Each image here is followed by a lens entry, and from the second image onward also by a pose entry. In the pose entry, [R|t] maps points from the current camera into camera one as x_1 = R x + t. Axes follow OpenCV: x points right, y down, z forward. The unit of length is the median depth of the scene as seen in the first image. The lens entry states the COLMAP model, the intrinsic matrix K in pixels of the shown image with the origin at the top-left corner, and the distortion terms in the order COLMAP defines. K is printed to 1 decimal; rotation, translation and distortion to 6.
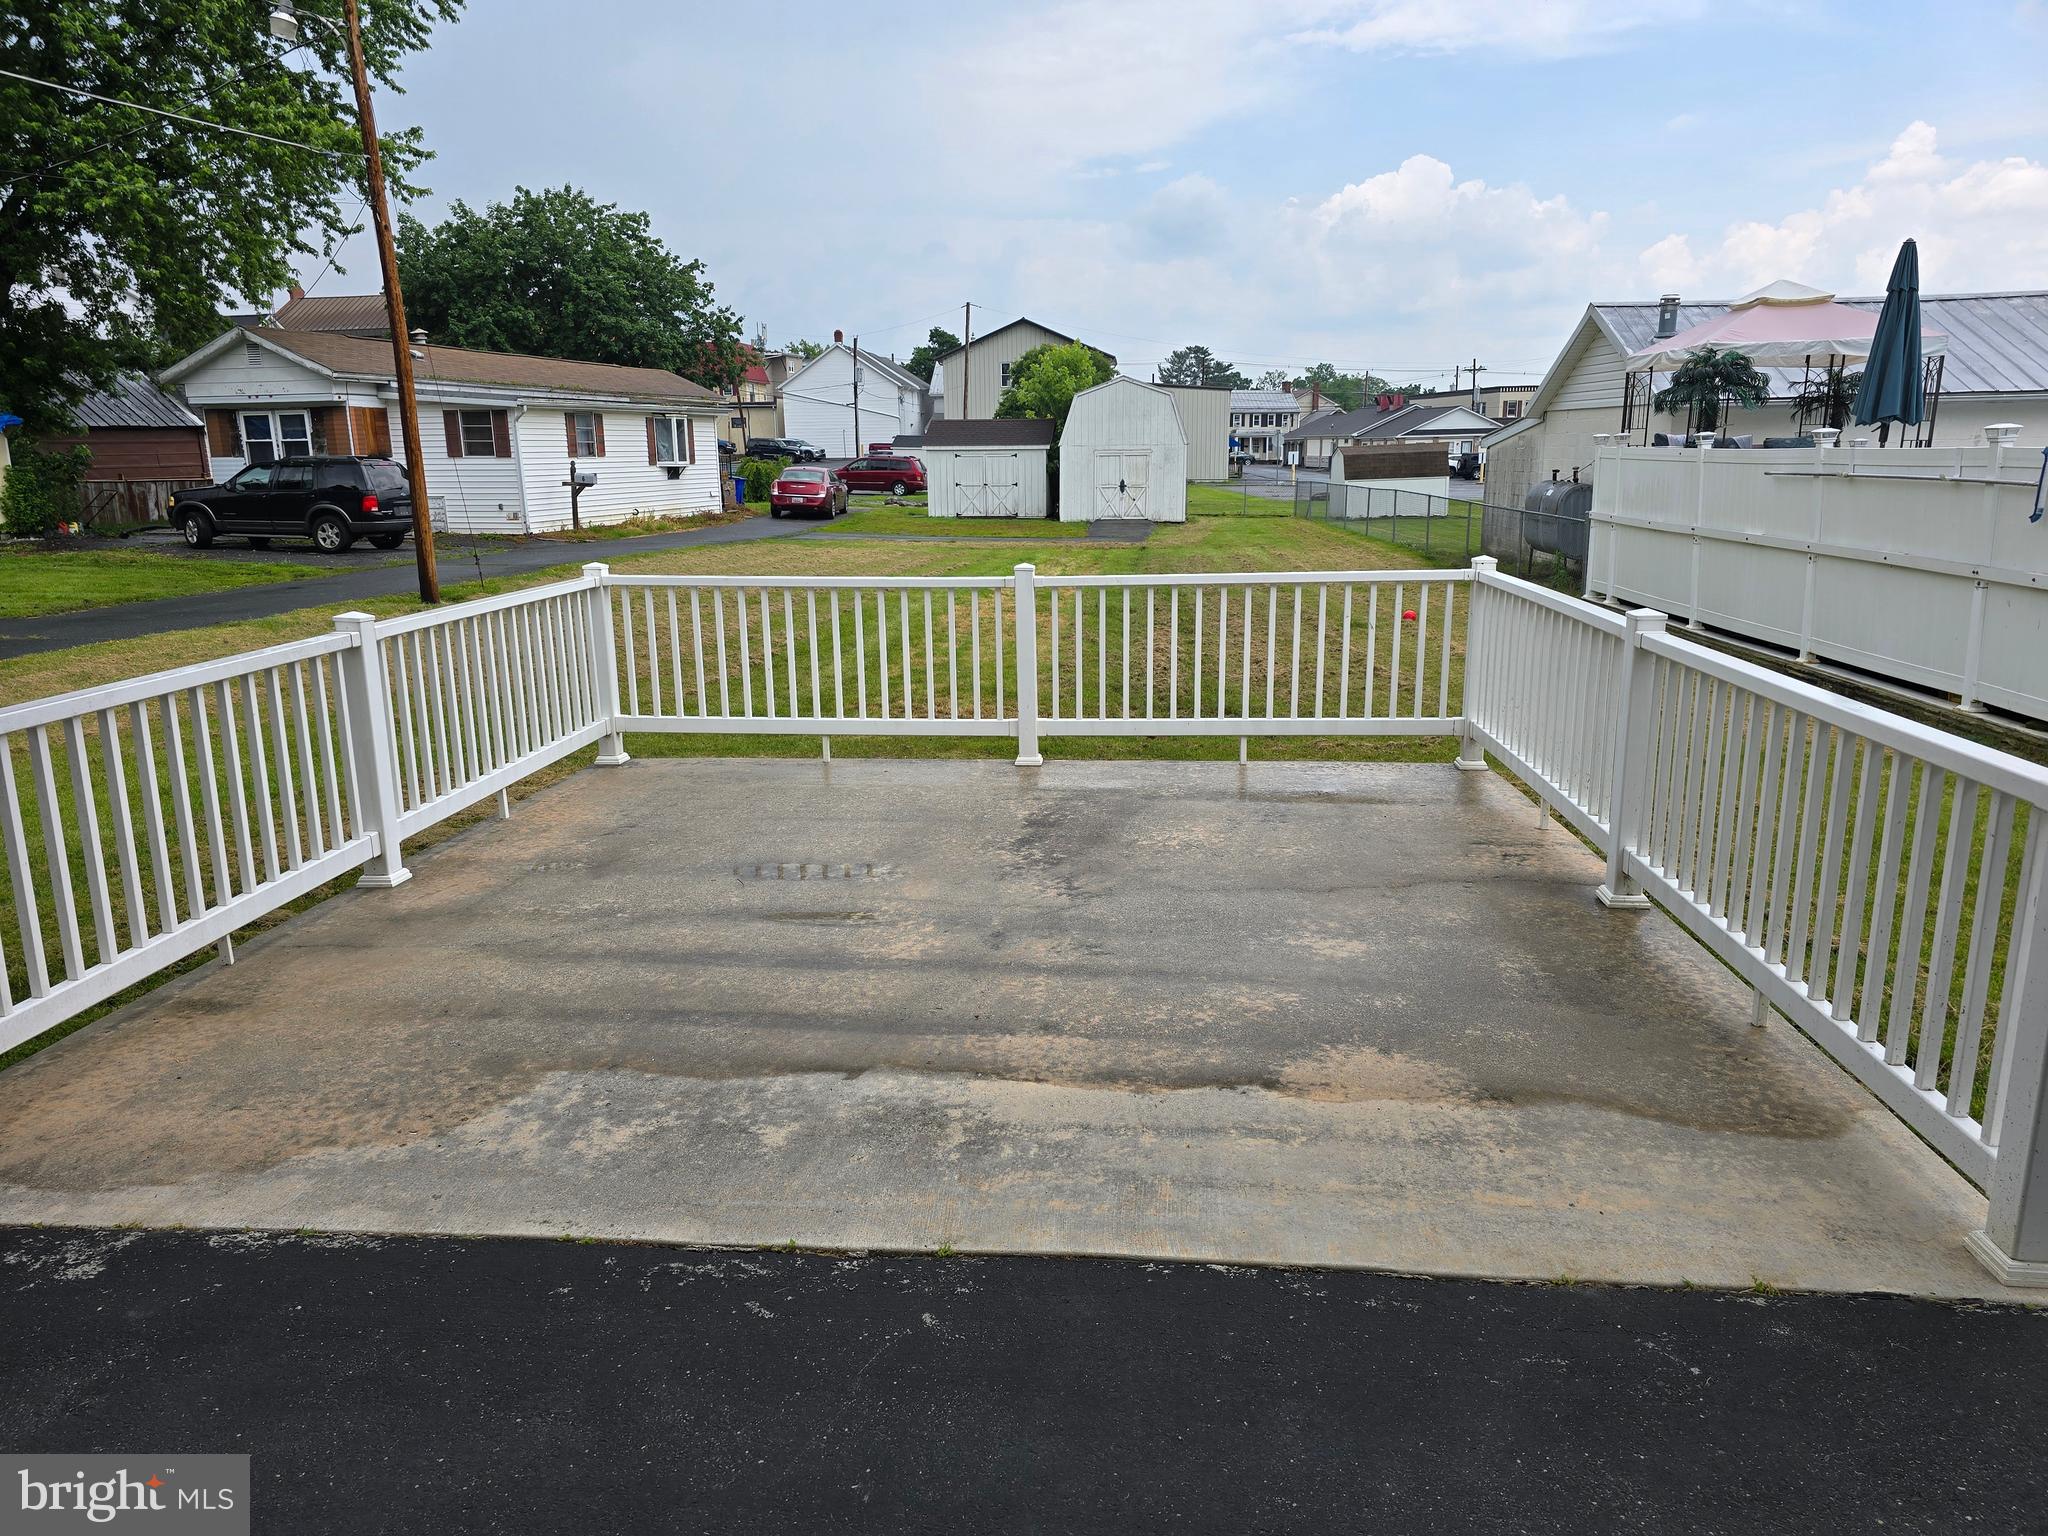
lens RADIAL K [[1373.3, 0, 1009.0], [0, 1373.3, 764.2], [0, 0, 1]] dist [0.076646, -0.092244]
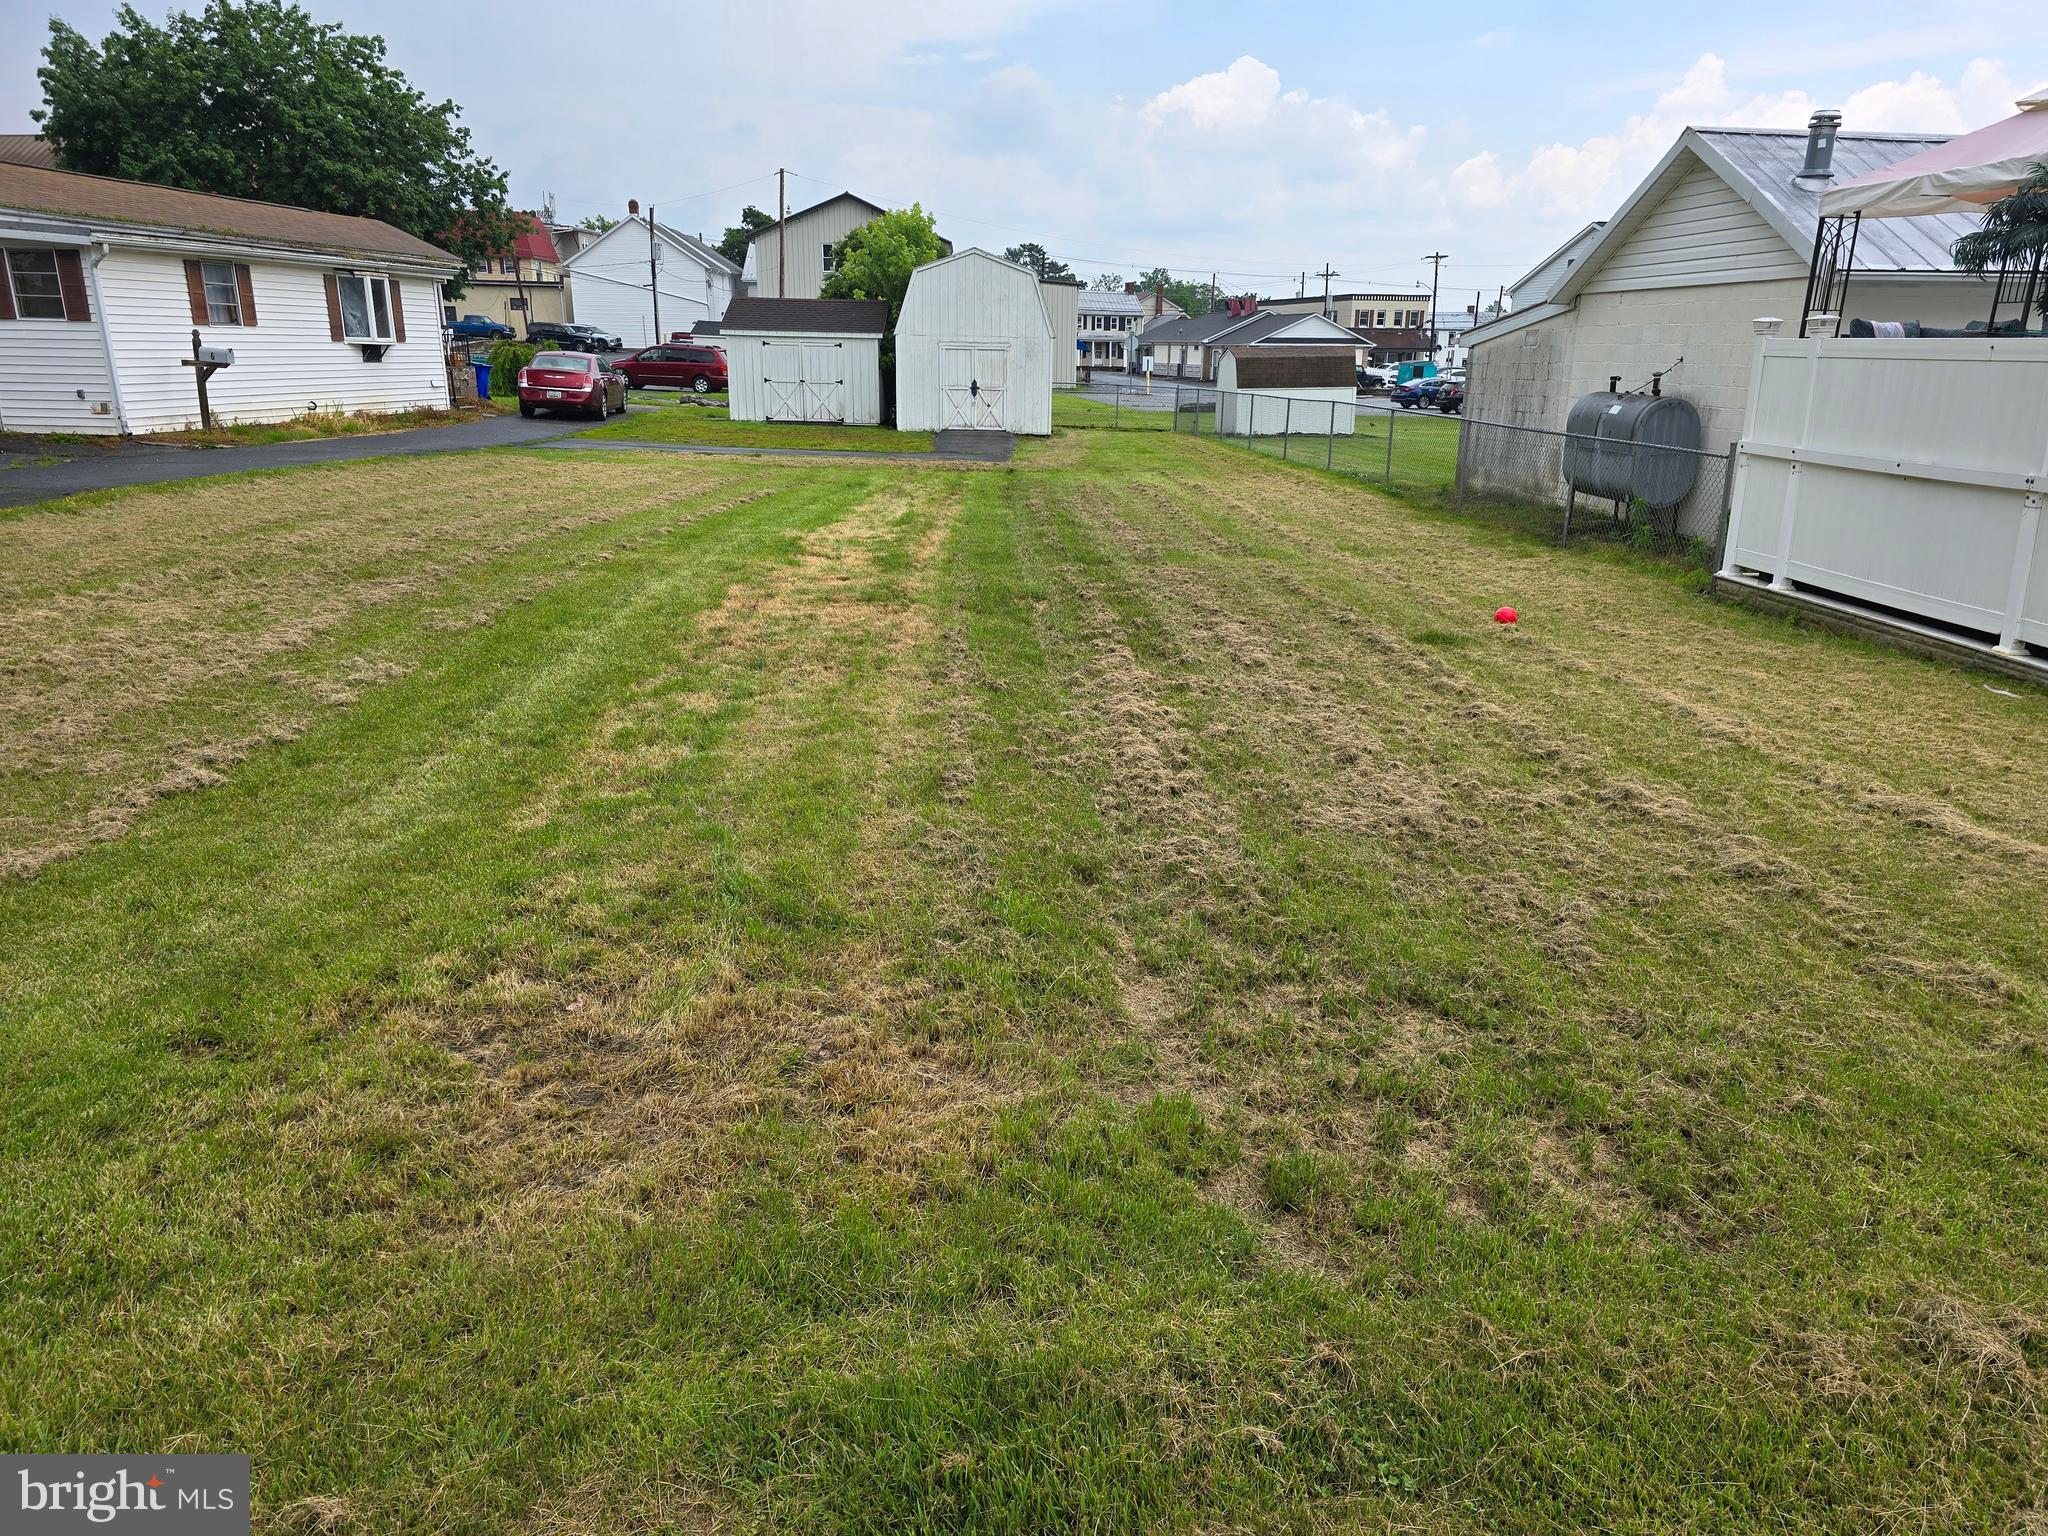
lens RADIAL K [[1360.7, 0, 1038.3], [0, 1360.7, 765.2], [0, 0, 1]] dist [0.056576, -0.050121]
pose [[0.989703, -0.015330, 0.142311, 0.001367], [0.005577, 0.997623, 0.068678, -0.024103], [-0.143026, -0.067177, 0.987436, 0.125963]]
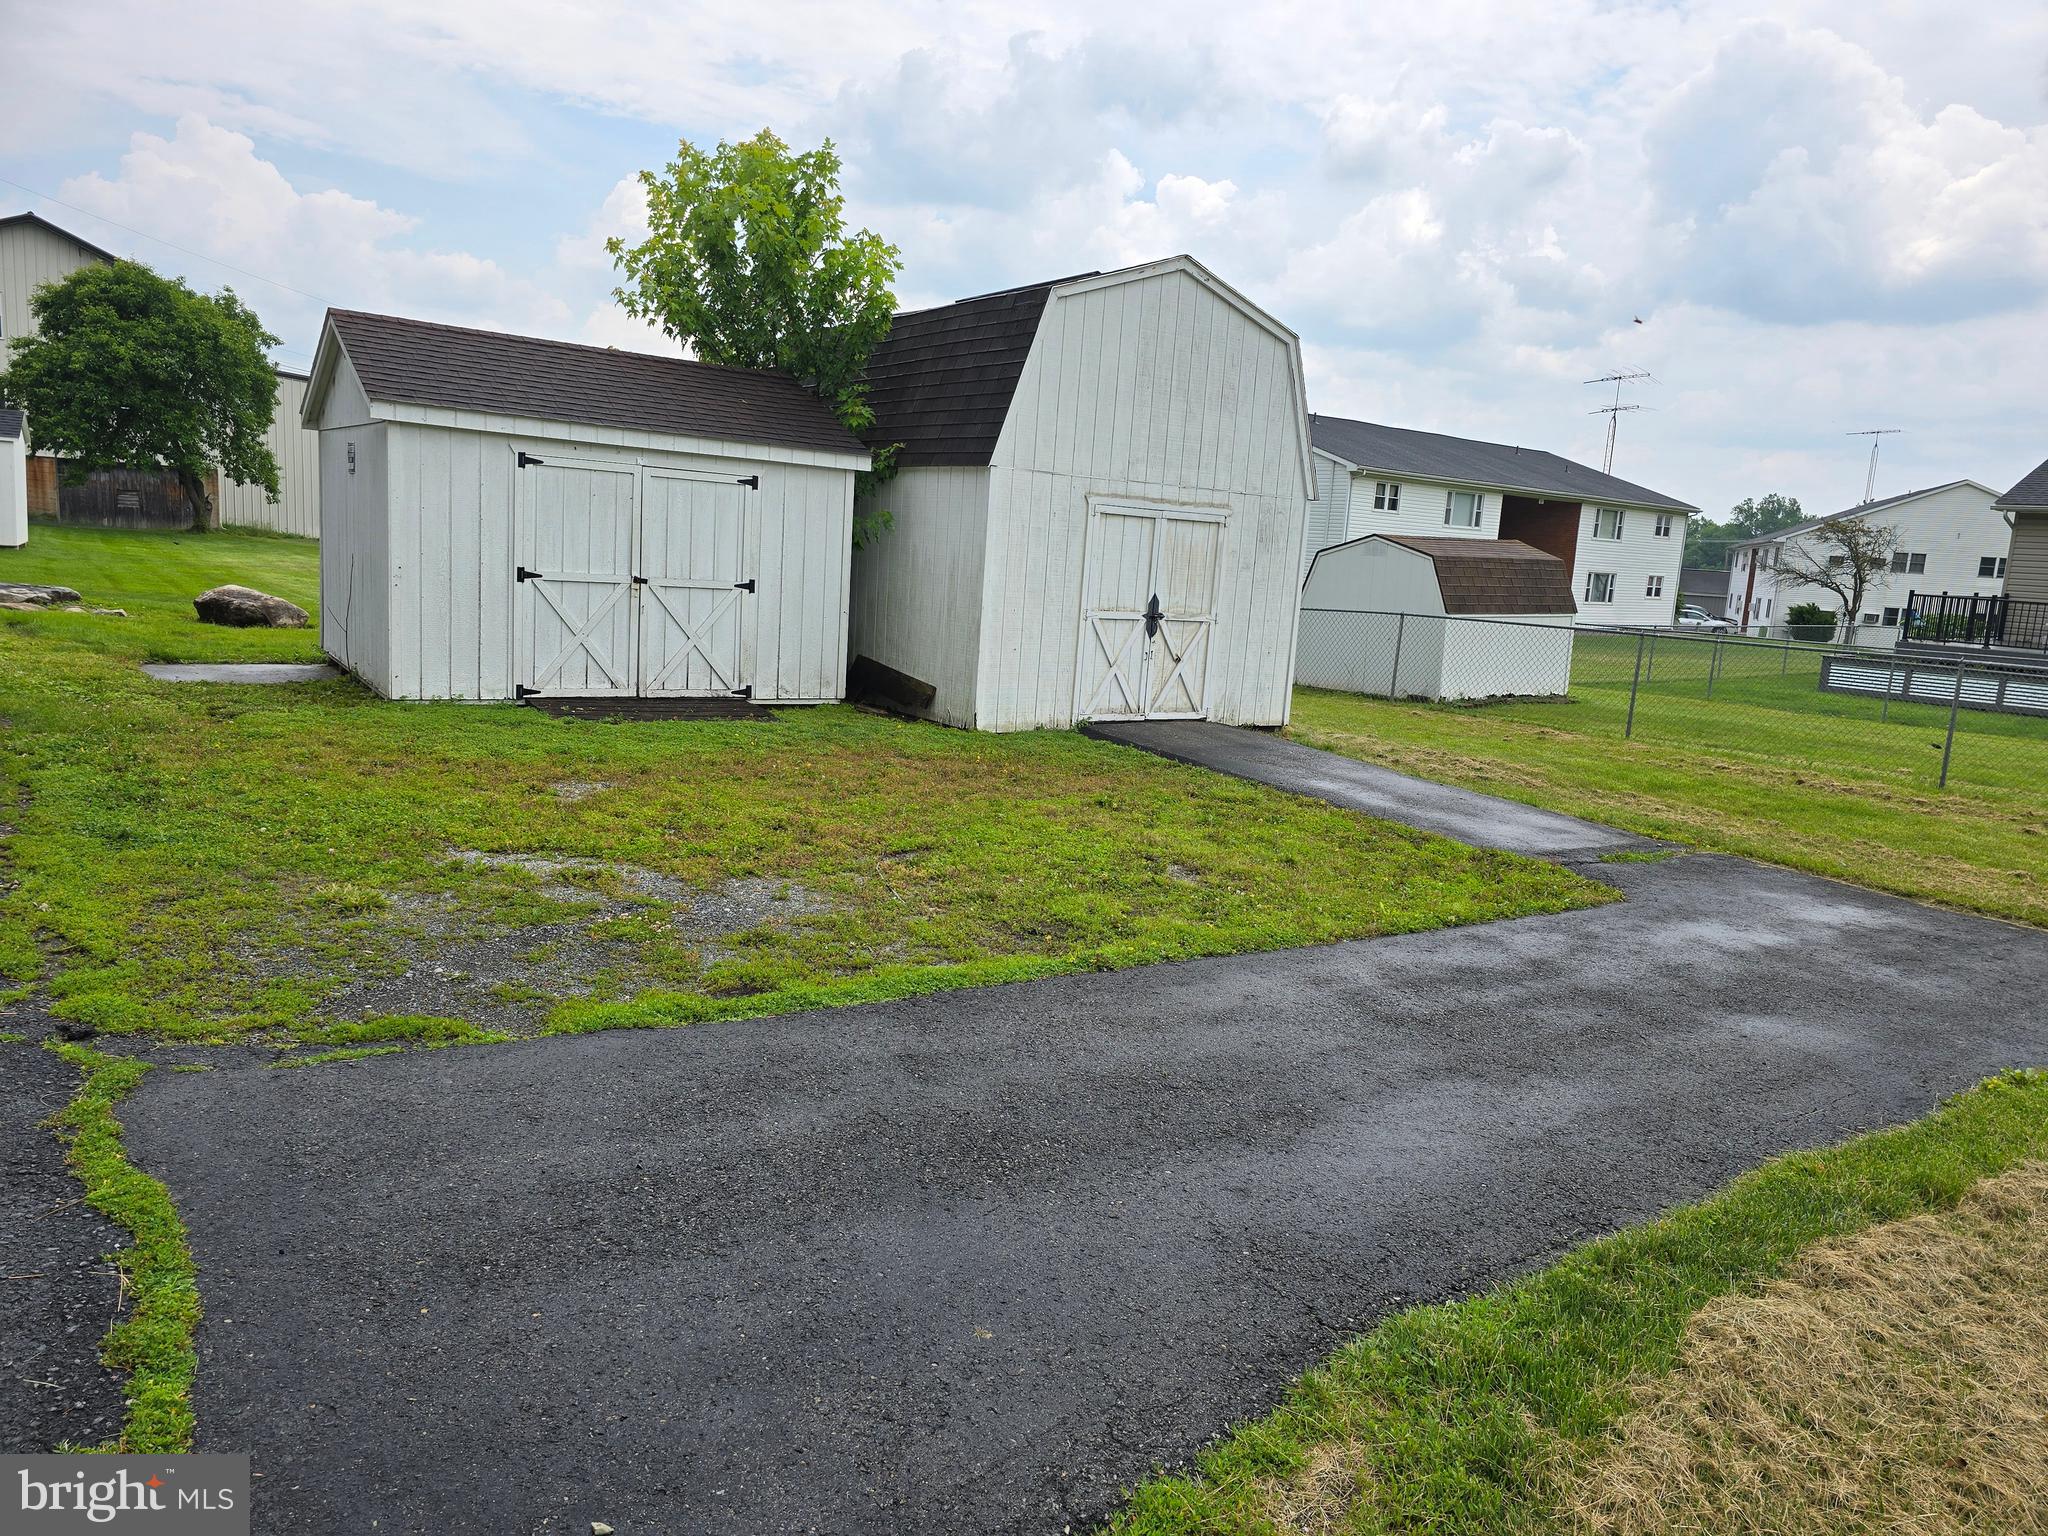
lens RADIAL K [[1373.3, 0, 1009.0], [0, 1373.3, 764.2], [0, 0, 1]] dist [0.076646, -0.092244]
pose [[0.751869, -0.041159, 0.658027, -0.095322], [0.071957, 0.997210, -0.019844, -0.108953], [-0.655374, 0.062269, 0.752733, 0.522537]]
